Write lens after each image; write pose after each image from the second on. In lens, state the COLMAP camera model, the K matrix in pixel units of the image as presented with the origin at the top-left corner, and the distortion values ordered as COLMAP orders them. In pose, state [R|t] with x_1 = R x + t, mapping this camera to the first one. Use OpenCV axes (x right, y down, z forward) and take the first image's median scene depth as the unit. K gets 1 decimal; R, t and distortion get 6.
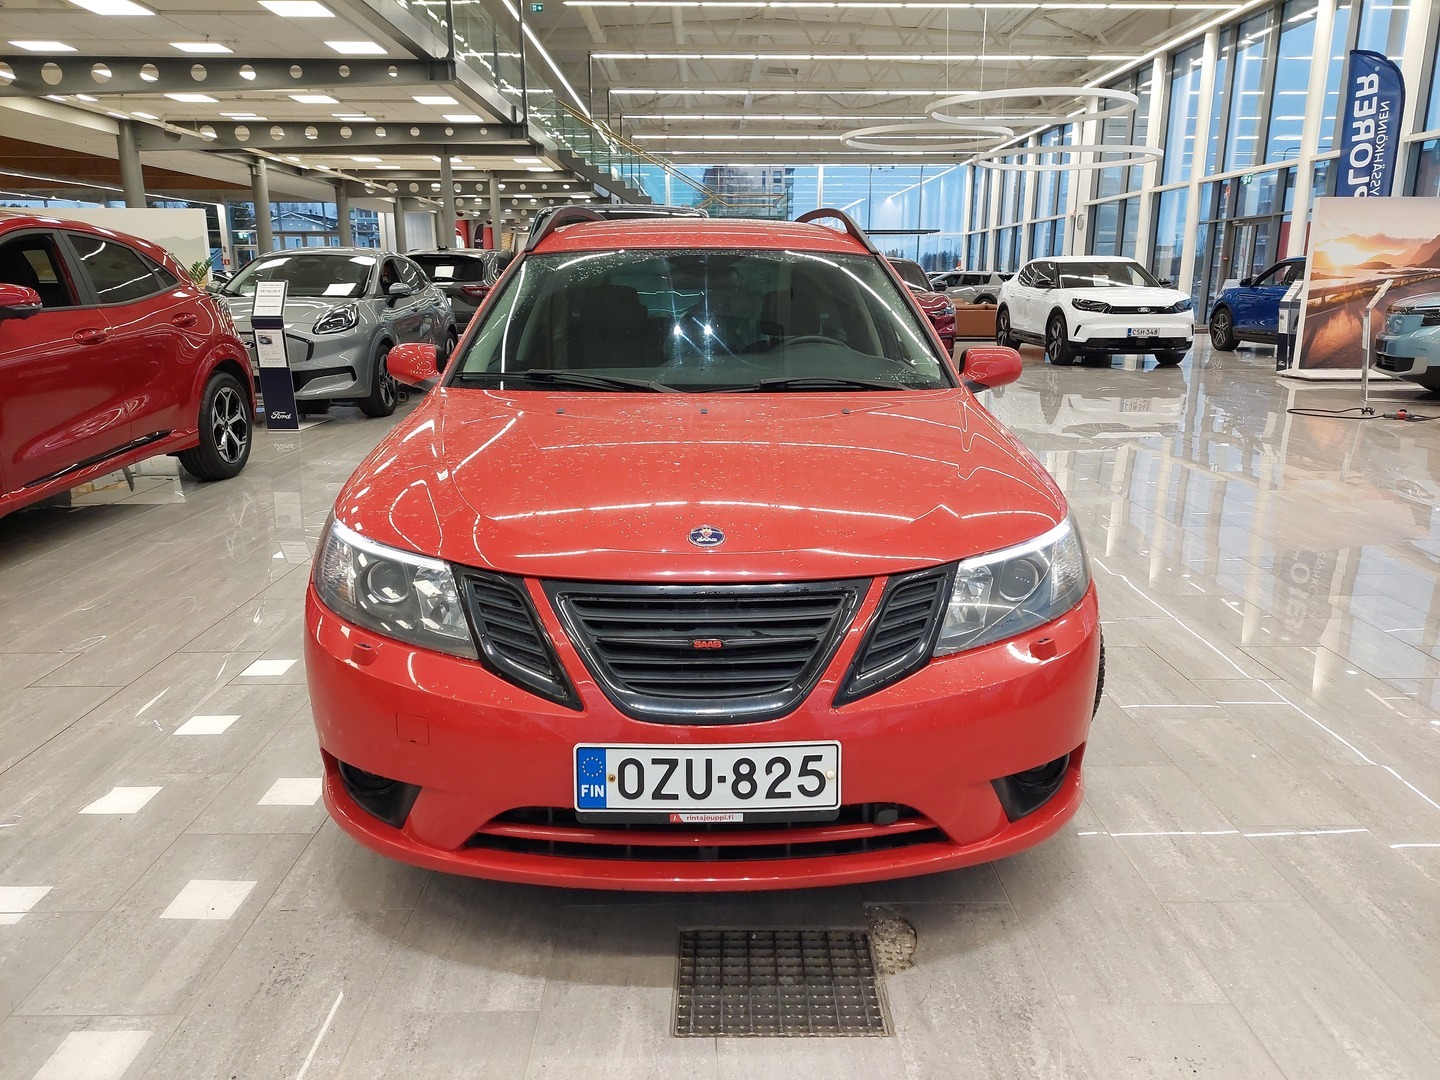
lens RADIAL K [[1043.7, 0, 728.1], [0, 1043.7, 537.7], [0, 0, 1]] dist [0.011368, -0.004053]
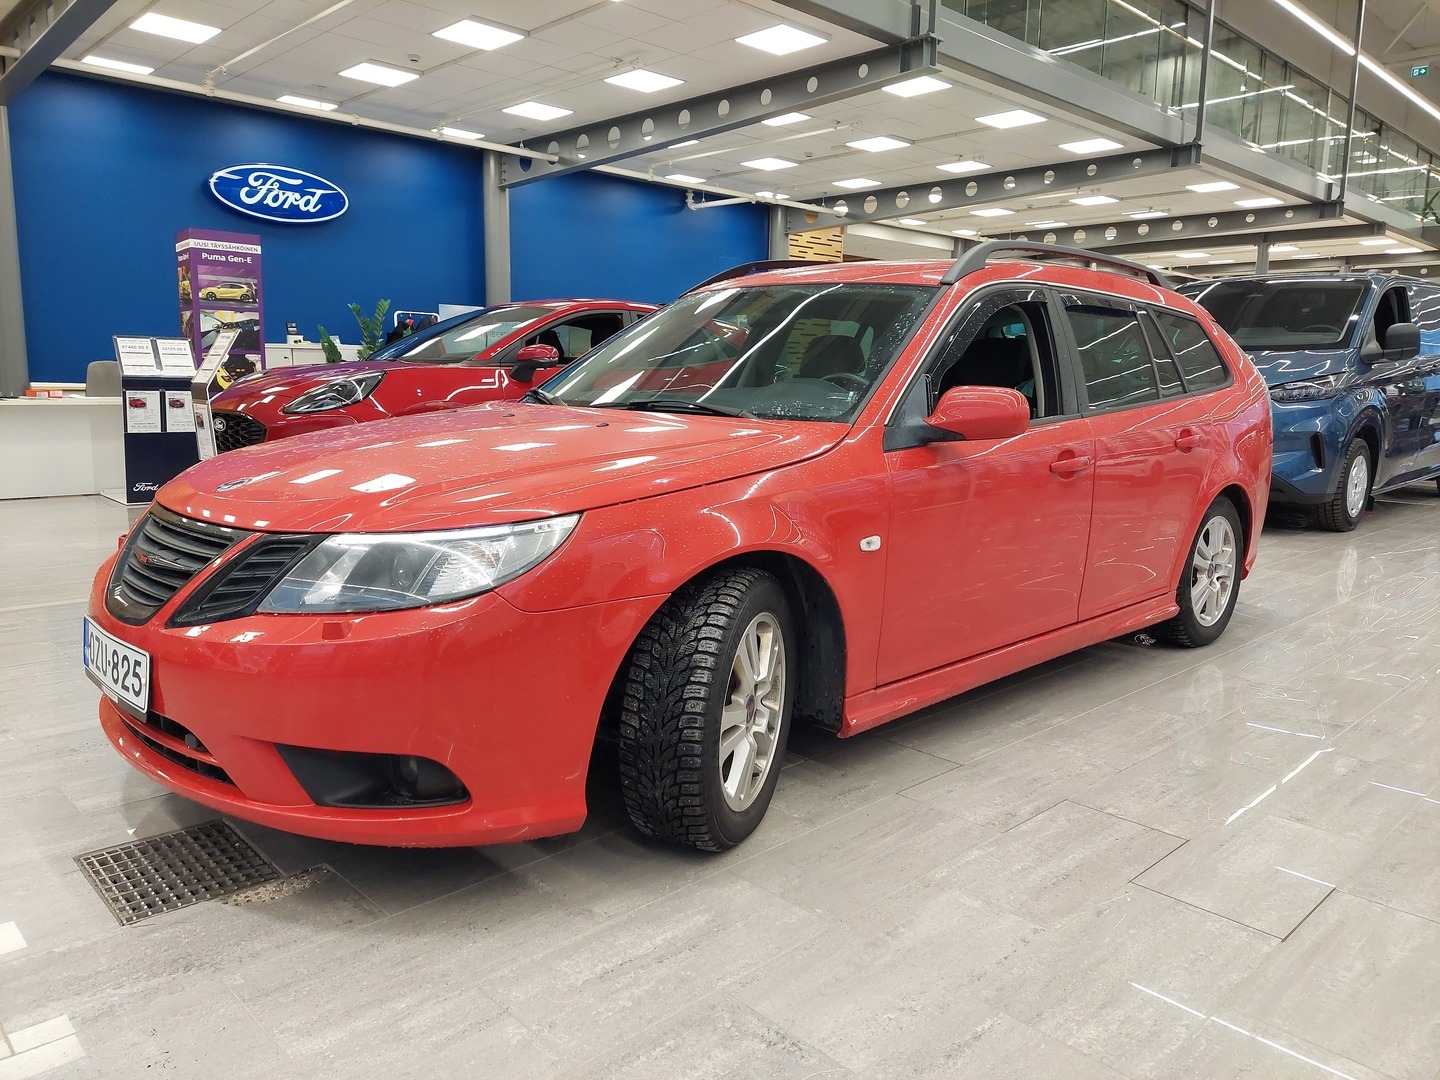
lens RADIAL K [[1043.7, 0, 726.9], [0, 1043.7, 540.3], [0, 0, 1]] dist [0.011368, -0.004053]
pose [[0.677343, 0.123298, -0.725261, 0.342872], [-0.191029, 0.981516, -0.011545, -0.009900], [0.710433, 0.146366, 0.688377, 0.157612]]
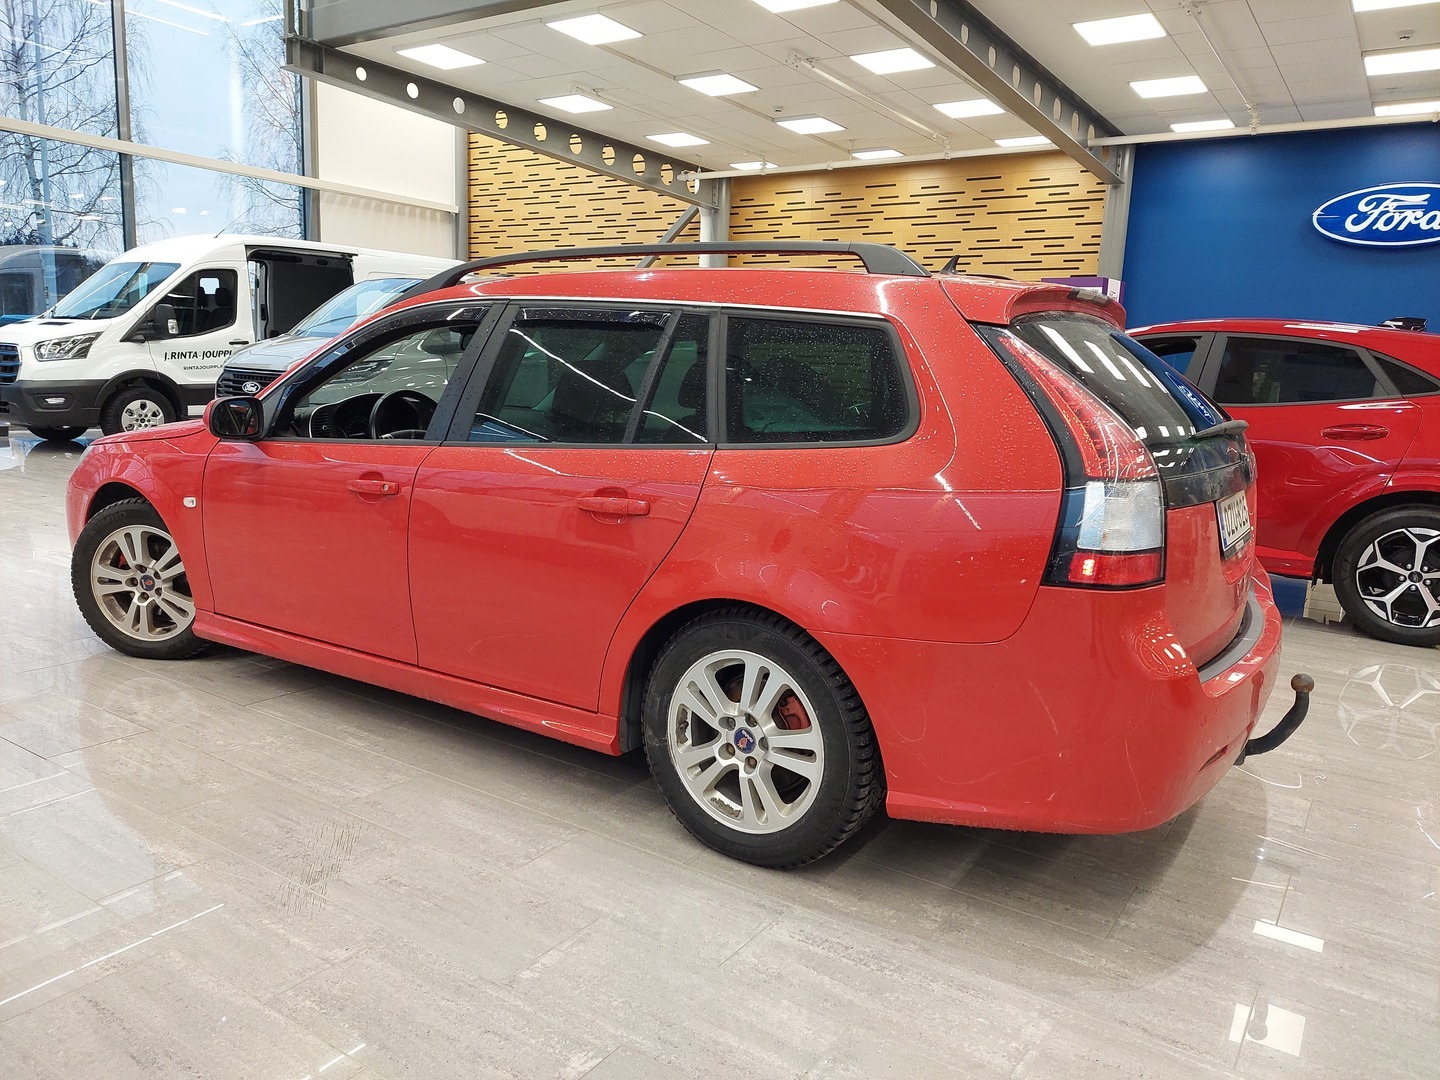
lens RADIAL K [[1043.7, 0, 721.4], [0, 1043.7, 540.2], [0, 0, 1]] dist [0.011368, -0.004053]
pose [[-0.582587, 0.103060, -0.806208, 0.381243], [-0.230767, 0.930132, 0.285660, -0.207380], [0.779320, 0.352468, -0.518099, 0.894986]]
